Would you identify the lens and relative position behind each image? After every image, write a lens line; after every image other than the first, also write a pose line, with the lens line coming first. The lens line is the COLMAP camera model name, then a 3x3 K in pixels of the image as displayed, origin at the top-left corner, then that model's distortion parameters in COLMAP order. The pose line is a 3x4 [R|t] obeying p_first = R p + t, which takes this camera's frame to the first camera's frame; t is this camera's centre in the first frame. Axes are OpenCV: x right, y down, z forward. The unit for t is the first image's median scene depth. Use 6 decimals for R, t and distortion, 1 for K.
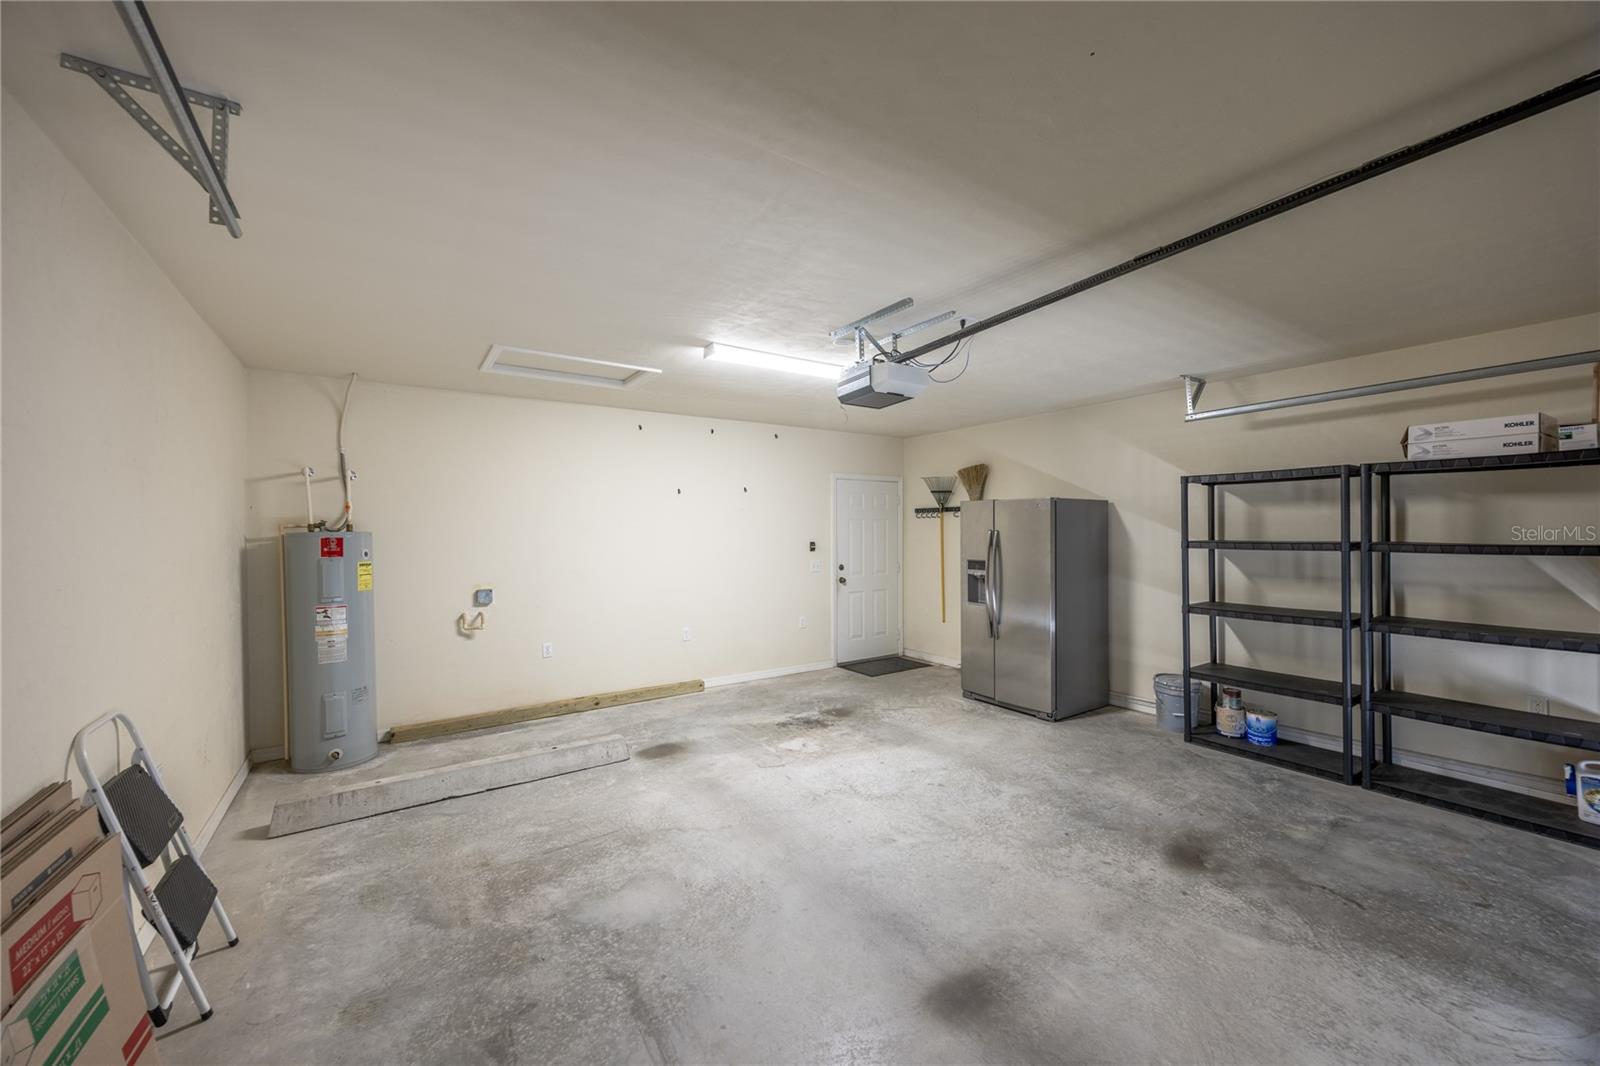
lens RADIAL K [[624.8, 0, 800.0], [0, 624.8, 533.0], [0, 0, 1]] dist [0.078582, -0.000128]
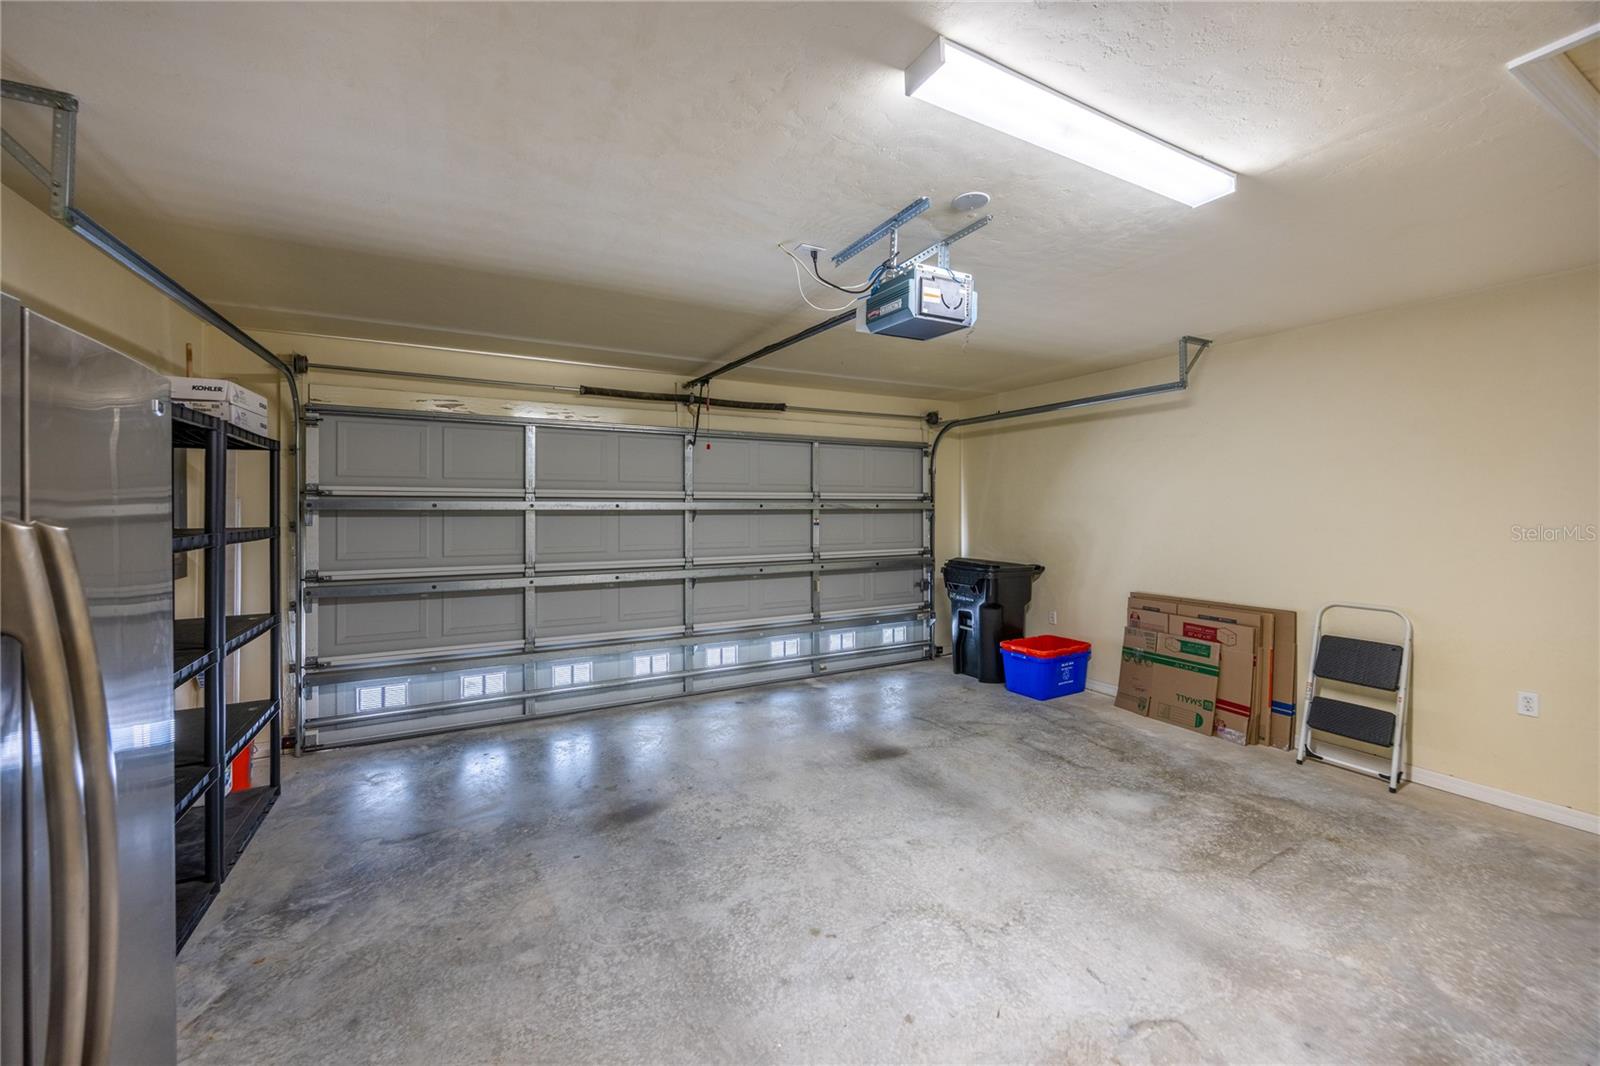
lens RADIAL K [[624.8, 0, 800.0], [0, 624.8, 533.0], [0, 0, 1]] dist [0.078582, -0.000128]
pose [[-0.994682, -0.002498, 0.102966, 0.208824], [0.002199, 0.998963, 0.045481, -0.011078], [-0.102973, 0.045466, -0.993644, 1.902804]]
